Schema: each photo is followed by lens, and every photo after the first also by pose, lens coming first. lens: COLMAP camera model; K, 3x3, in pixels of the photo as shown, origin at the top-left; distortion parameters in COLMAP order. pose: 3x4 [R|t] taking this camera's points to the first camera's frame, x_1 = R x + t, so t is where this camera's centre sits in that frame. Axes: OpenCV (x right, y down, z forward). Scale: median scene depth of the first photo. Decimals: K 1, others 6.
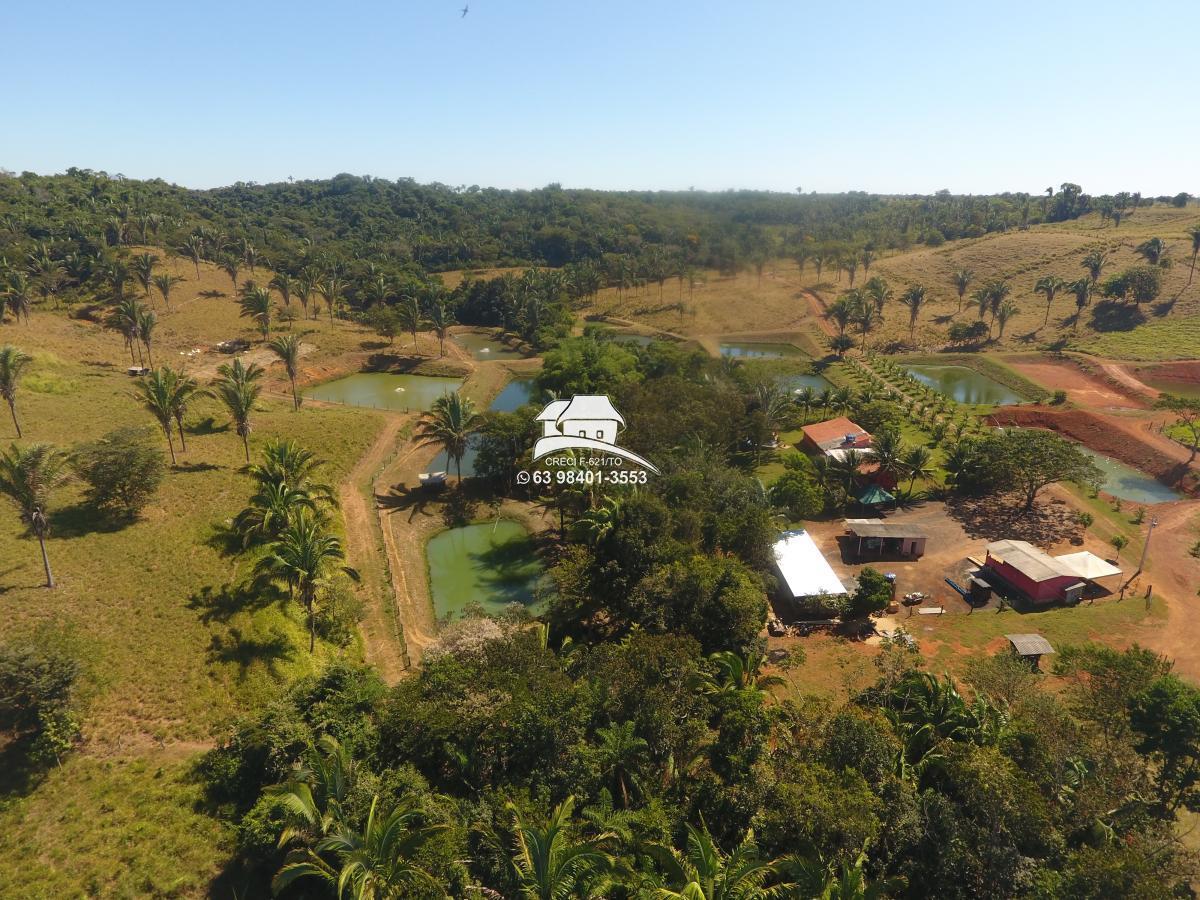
lens RADIAL K [[703.6, 0, 610.9], [0, 703.6, 441.6], [0, 0, 1]] dist [-0.004618, -0.001847]
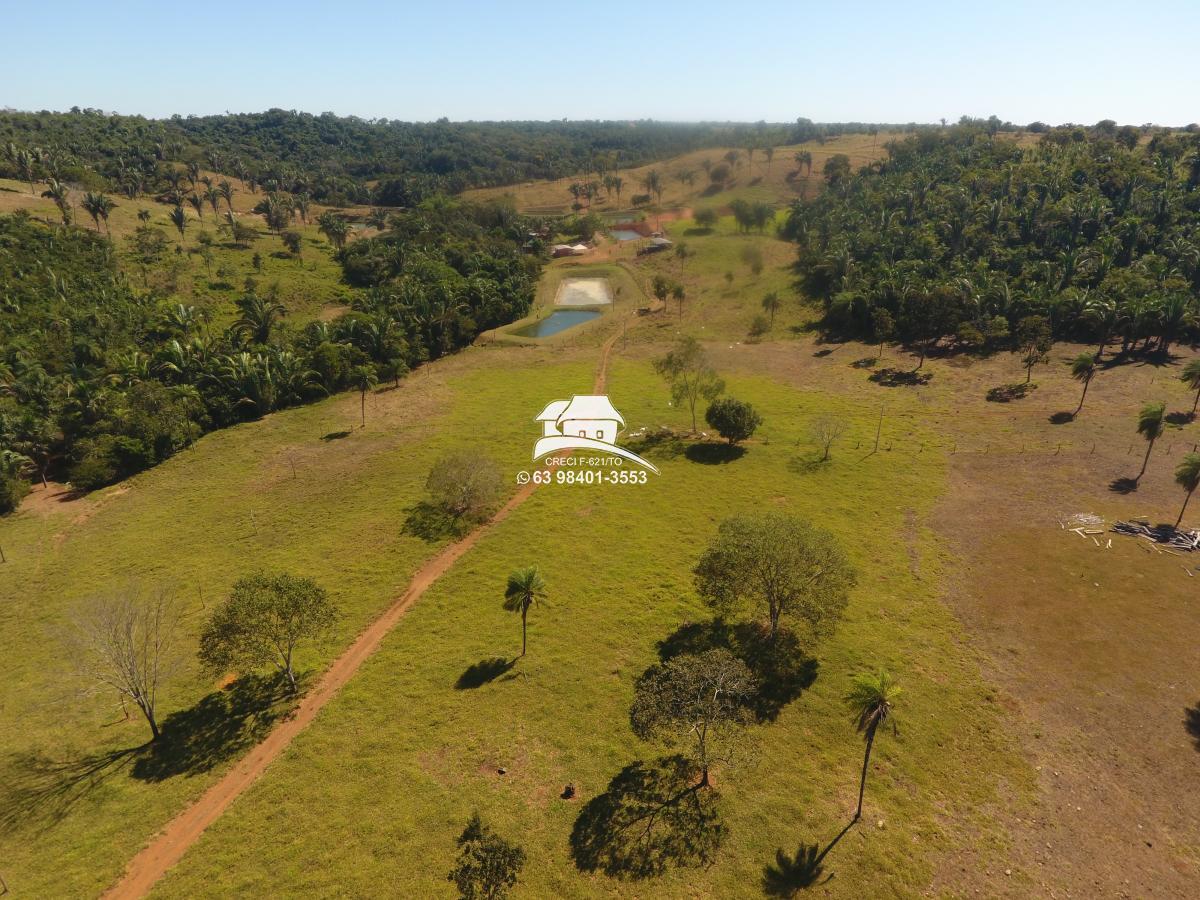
lens RADIAL K [[703.6, 0, 610.9], [0, 703.6, 441.6], [0, 0, 1]] dist [-0.004618, -0.001847]
pose [[0.994675, -0.042937, 0.093695, 0.087567], [0.034472, 0.995330, 0.090166, 0.144341], [-0.097129, -0.086456, 0.991510, -0.431781]]
